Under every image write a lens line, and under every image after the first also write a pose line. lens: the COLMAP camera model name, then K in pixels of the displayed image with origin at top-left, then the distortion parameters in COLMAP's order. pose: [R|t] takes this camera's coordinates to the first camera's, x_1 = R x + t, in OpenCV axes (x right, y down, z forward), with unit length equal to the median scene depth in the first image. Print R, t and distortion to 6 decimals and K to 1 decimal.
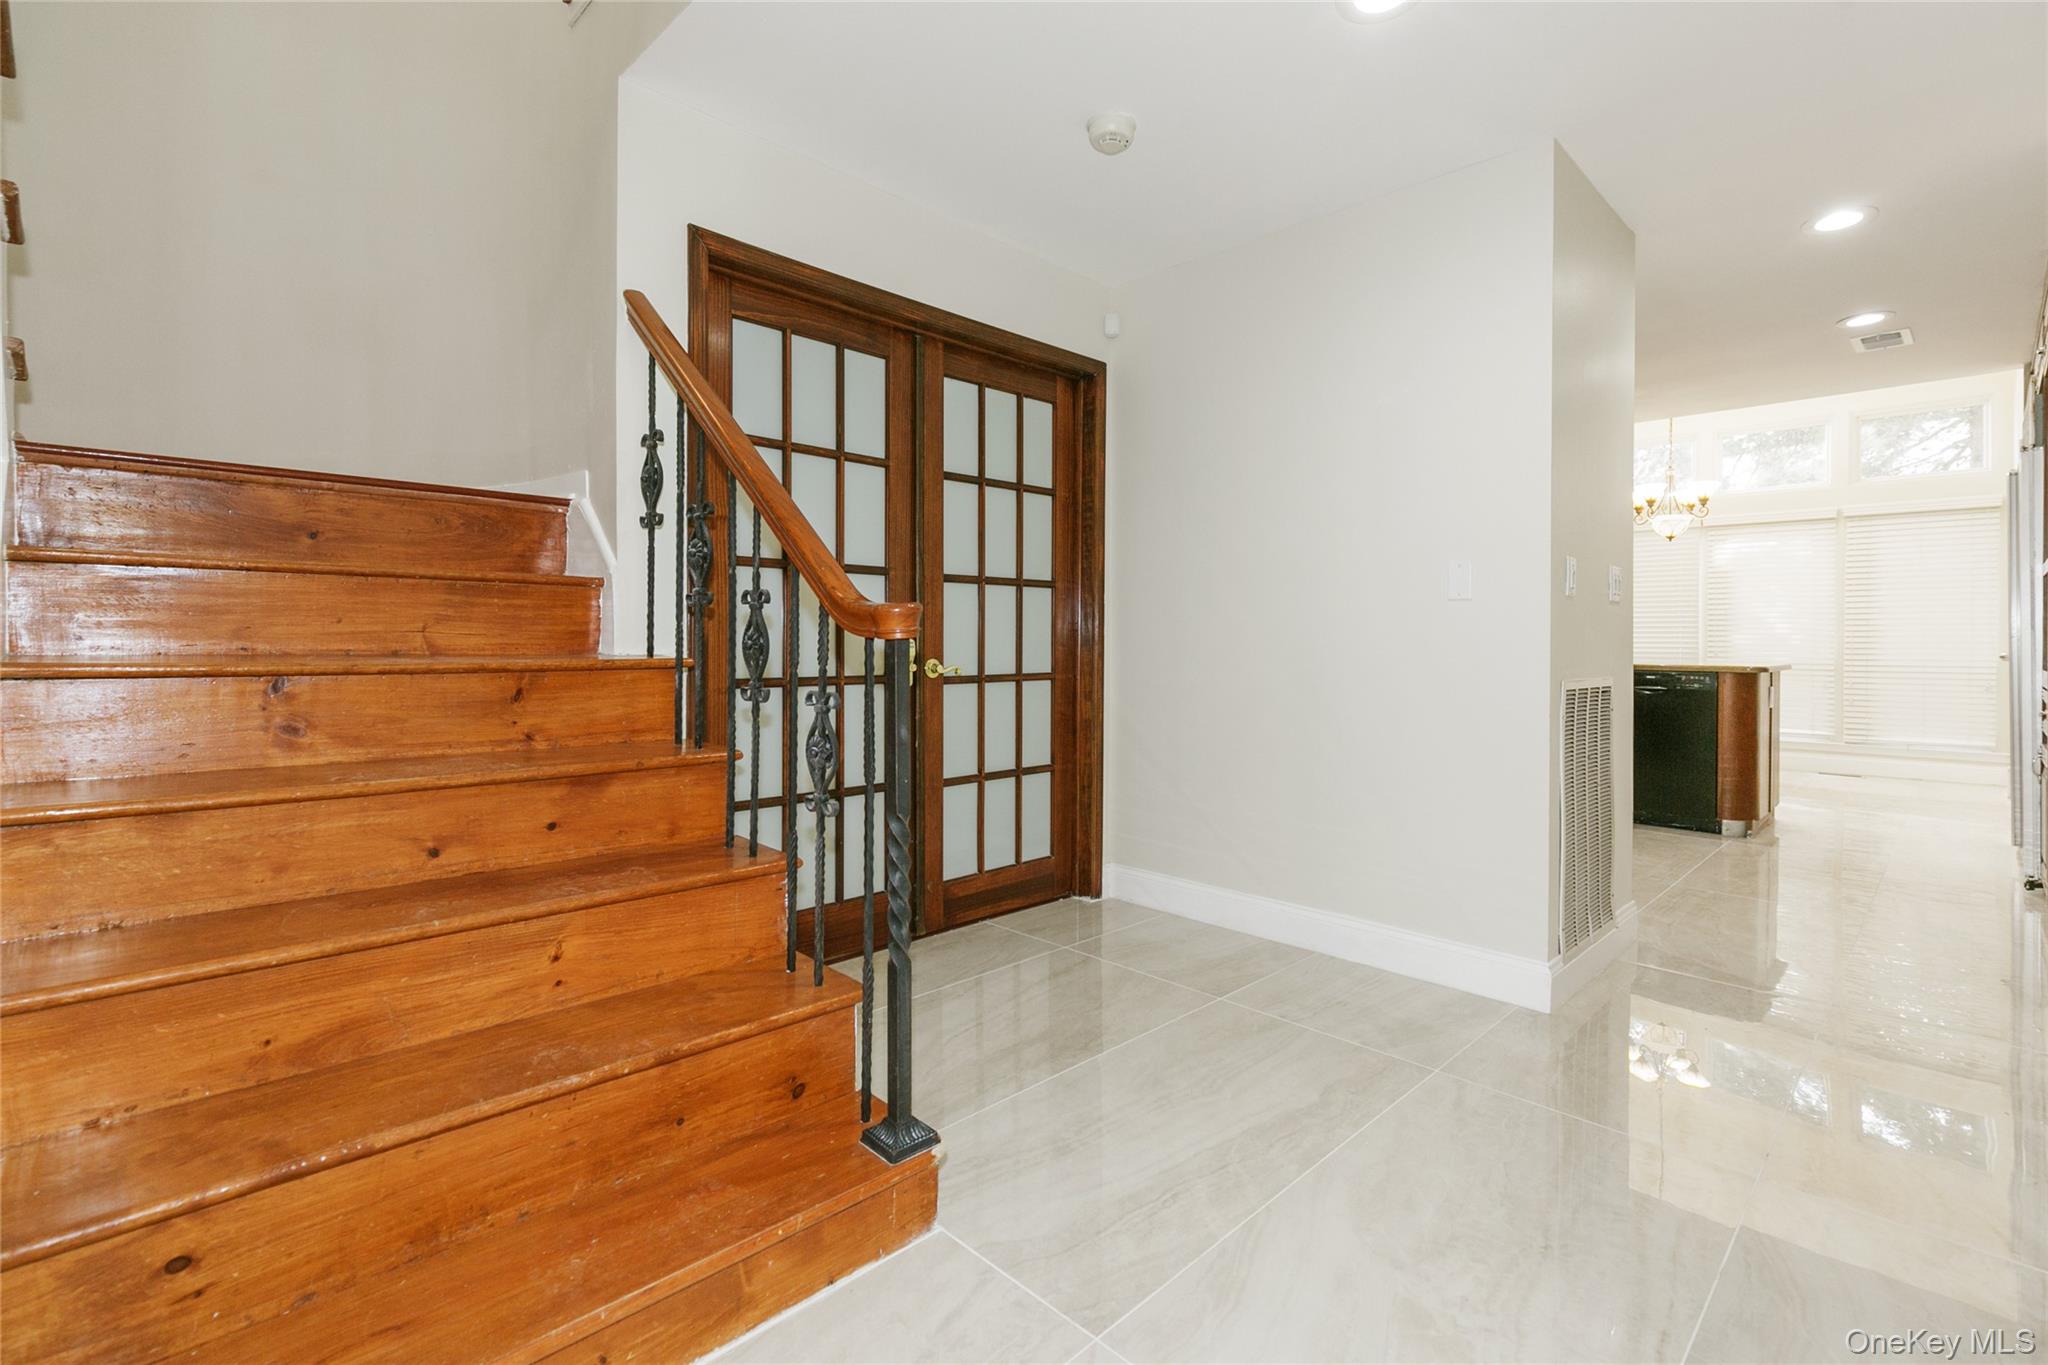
lens RADIAL K [[931.8, 0, 1047.9], [0, 931.8, 636.0], [0, 0, 1]] dist [-0.002470, -0.000646]
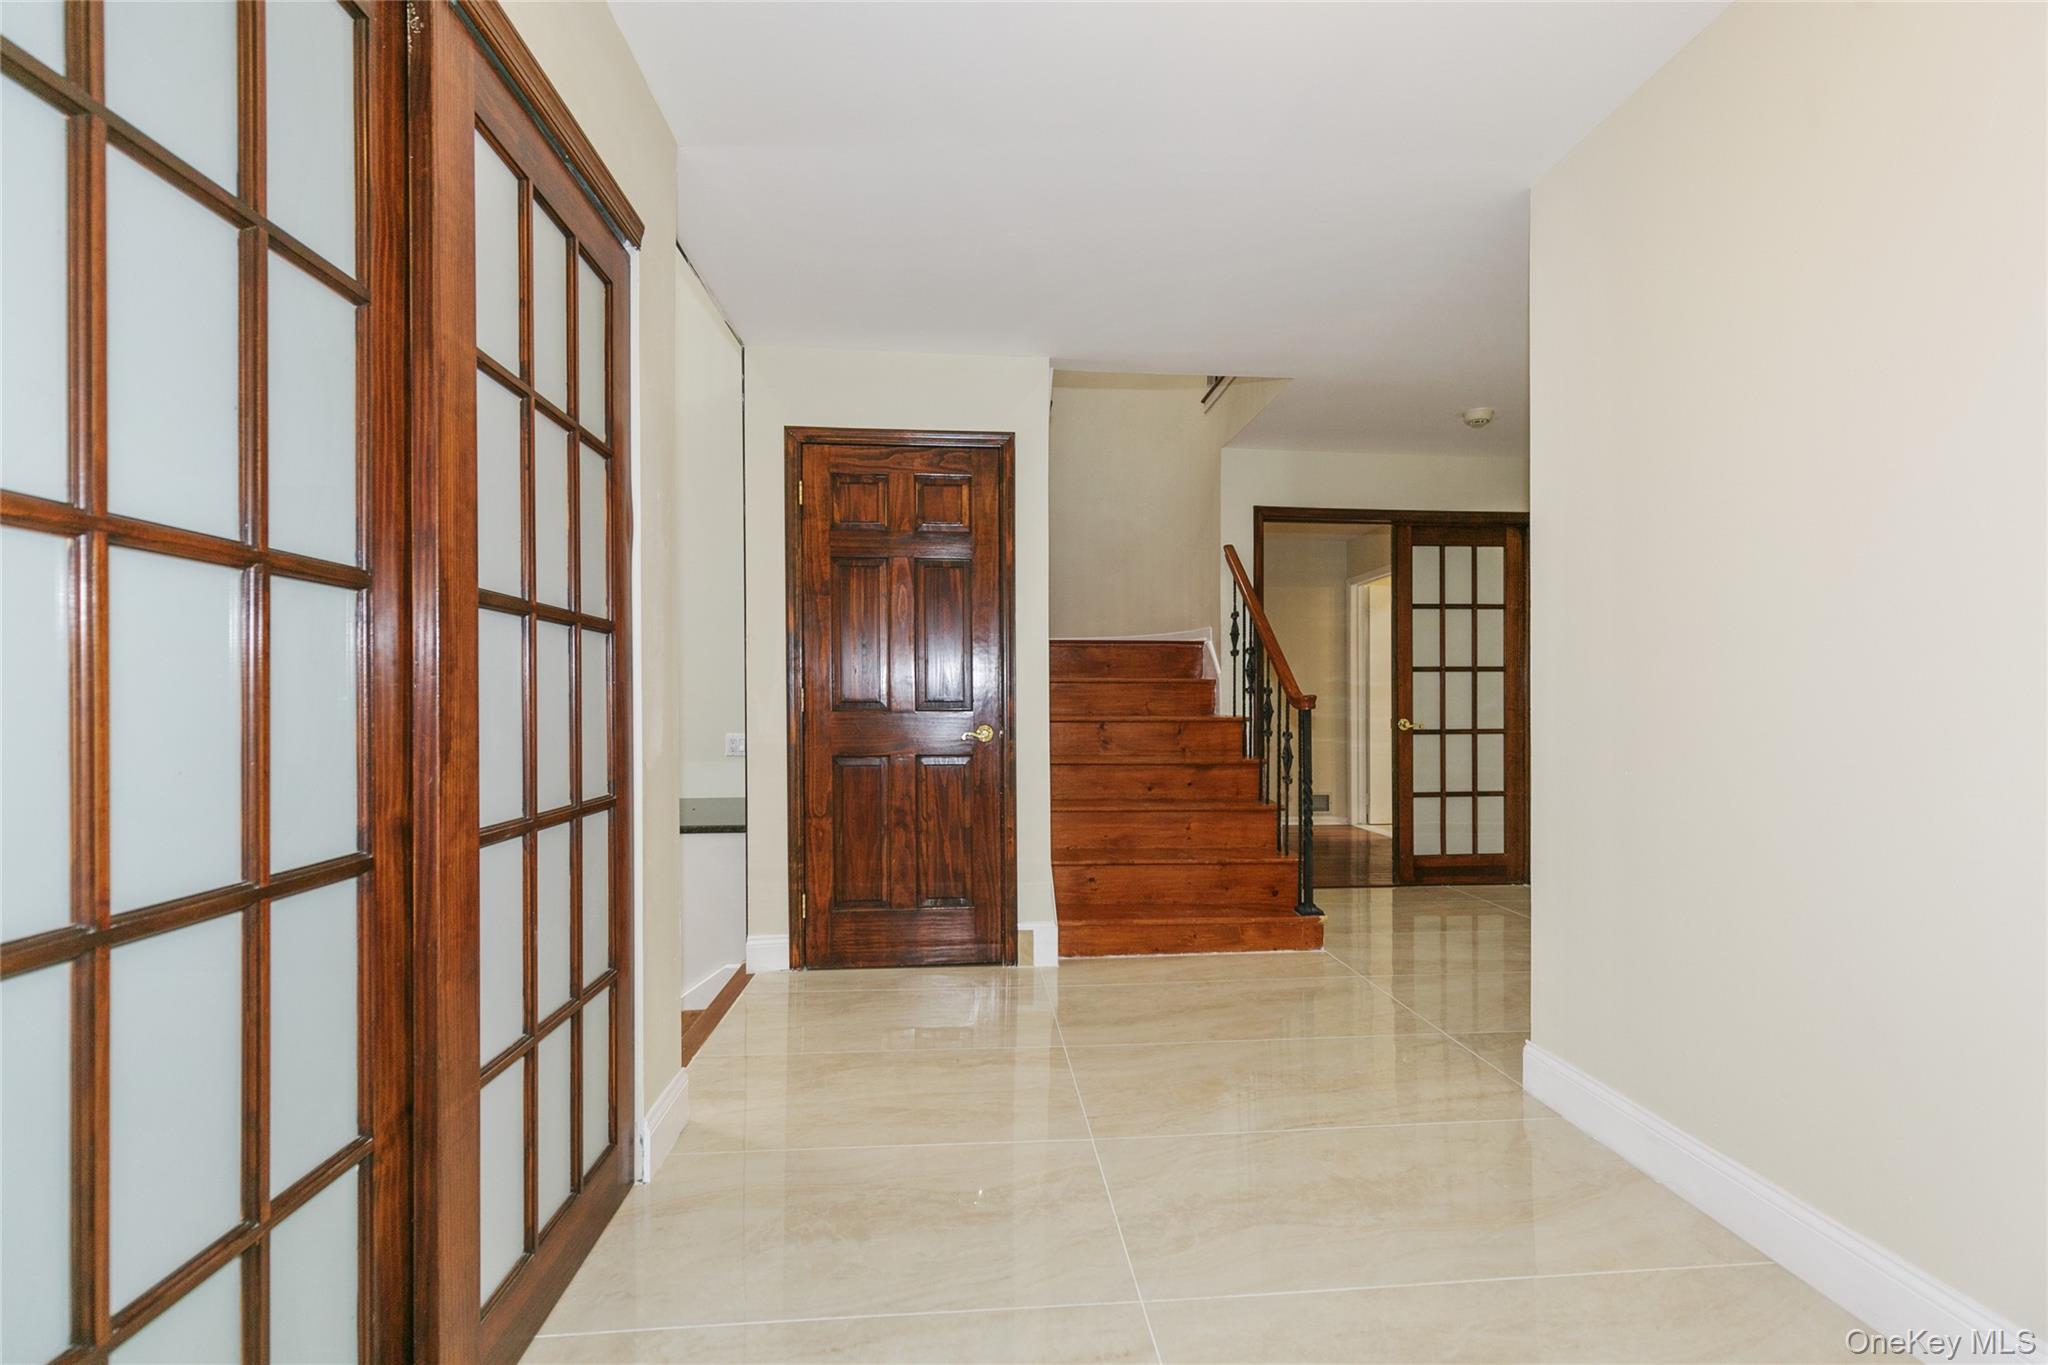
lens RADIAL K [[931.8, 0, 1024.1], [0, 931.8, 697.5], [0, 0, 1]] dist [-0.002470, -0.000646]
pose [[0.749659, -0.005710, -0.661800, 0.631794], [0.007042, 0.999975, -0.000651, -0.022893], [0.661787, -0.004173, 0.749680, -0.934651]]
